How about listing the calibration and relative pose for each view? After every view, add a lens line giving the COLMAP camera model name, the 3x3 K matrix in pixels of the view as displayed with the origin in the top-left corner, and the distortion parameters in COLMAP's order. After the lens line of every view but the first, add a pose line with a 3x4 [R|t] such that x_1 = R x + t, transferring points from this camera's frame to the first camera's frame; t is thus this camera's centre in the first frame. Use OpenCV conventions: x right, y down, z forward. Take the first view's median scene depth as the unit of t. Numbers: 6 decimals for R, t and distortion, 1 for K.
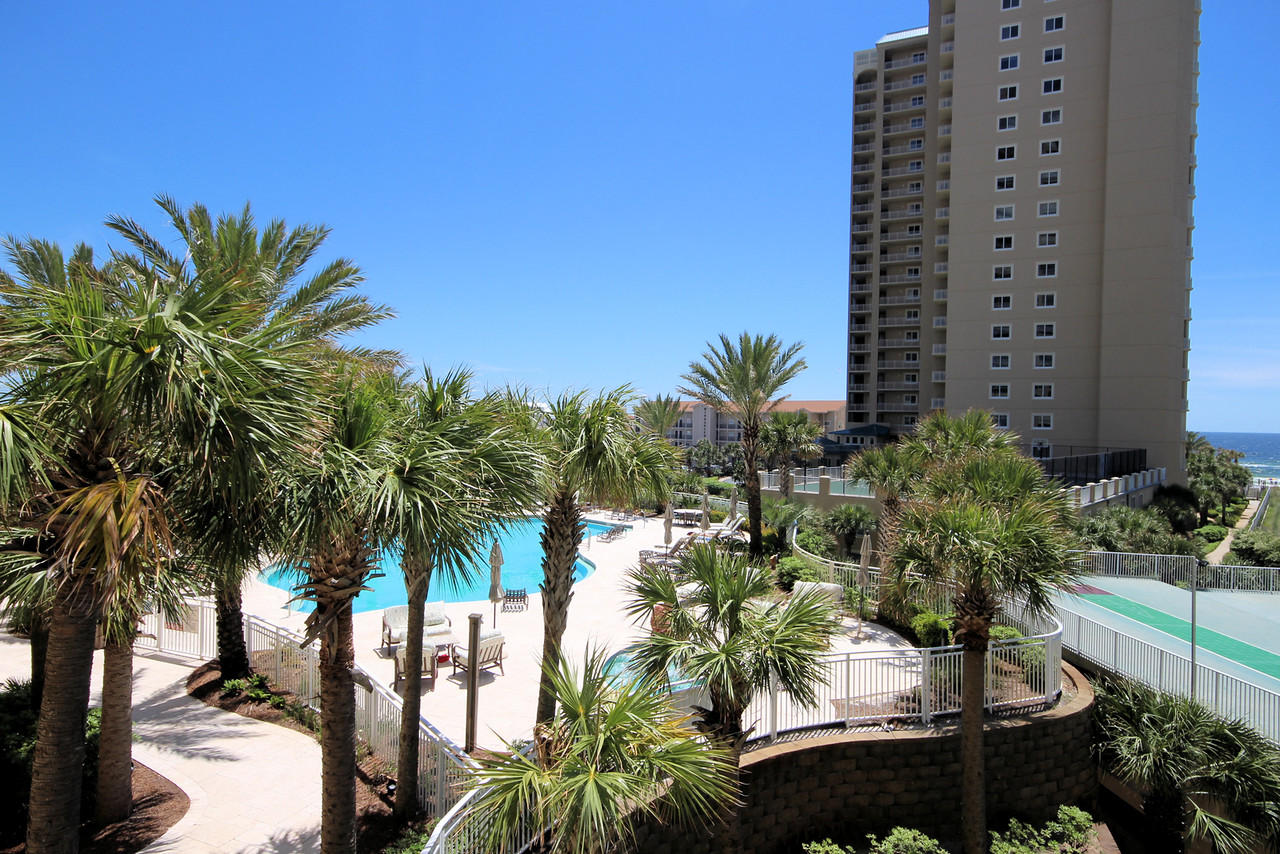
lens RADIAL K [[744.9, 0, 642.6], [0, 744.9, 422.3], [0, 0, 1]] dist [0.018644, -0.003079]
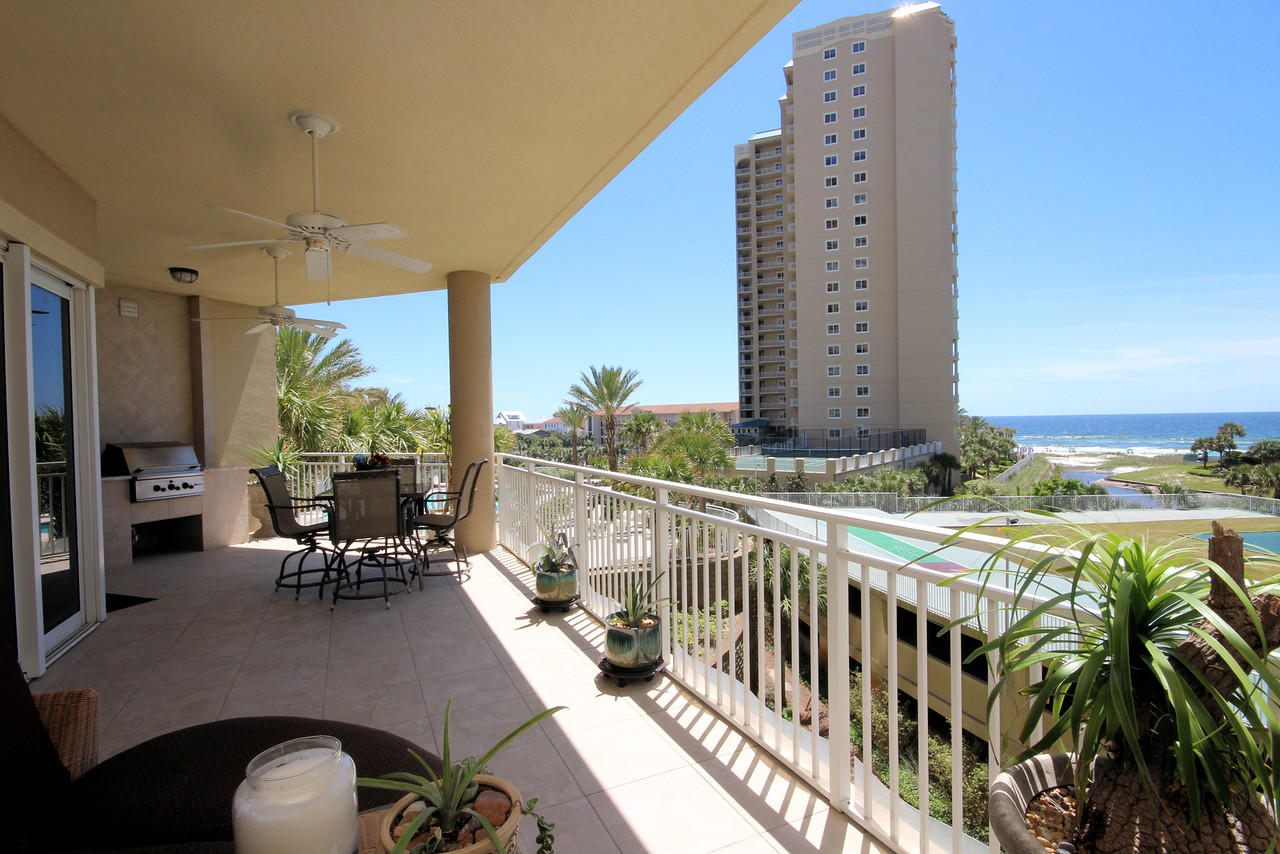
lens RADIAL K [[590.9, 0, 642.5], [0, 590.9, 429.9], [0, 0, 1]] dist [0.003002, -0.005505]
pose [[0.997208, -0.037144, 0.064776, 0.043213], [0.036422, 0.999261, 0.012283, 0.002711], [-0.065185, -0.009889, 0.997824, -0.098109]]
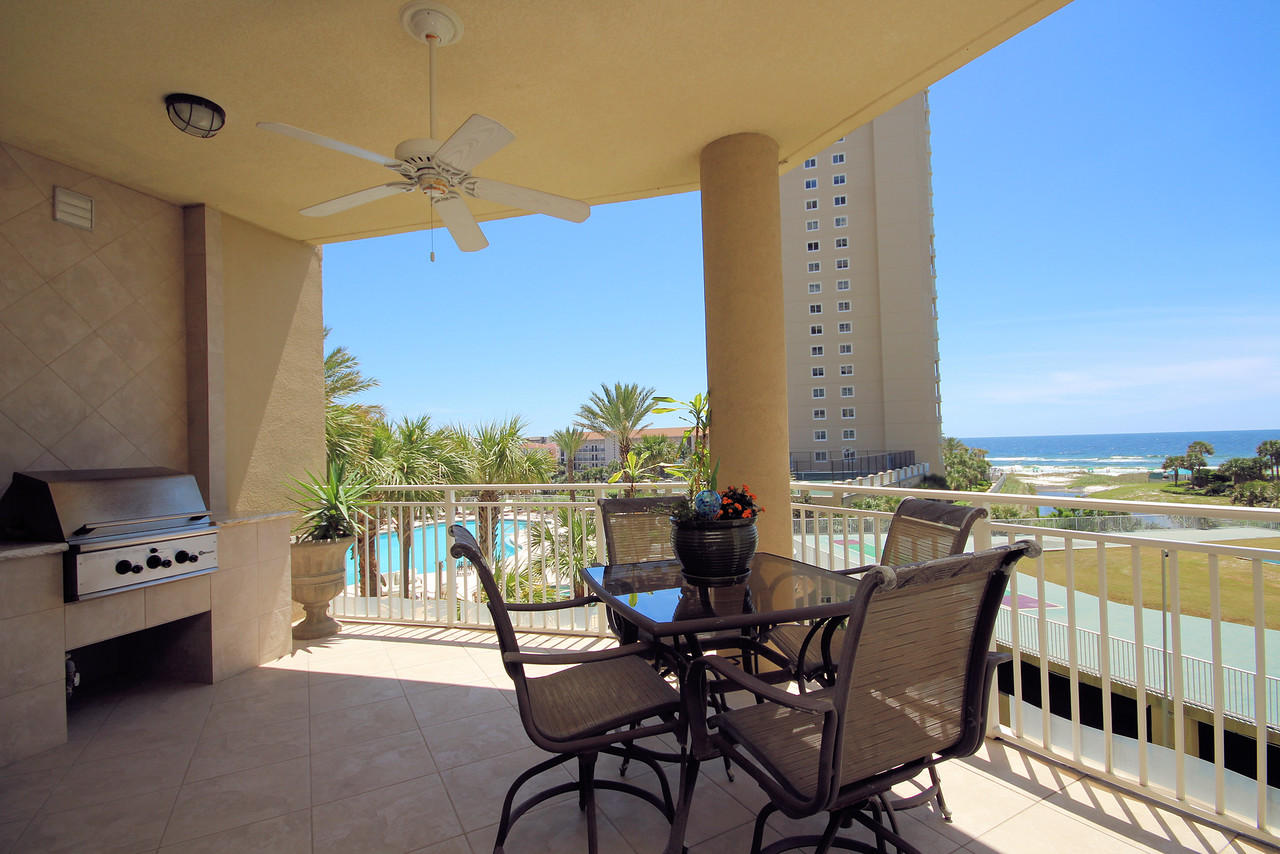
lens RADIAL K [[590.9, 0, 641.9], [0, 590.9, 428.7], [0, 0, 1]] dist [0.003002, -0.005505]
pose [[0.991167, -0.043059, 0.125435, 0.011001], [0.047206, 0.998426, -0.030277, 0.003129], [-0.123934, 0.035931, 0.991640, -0.055873]]
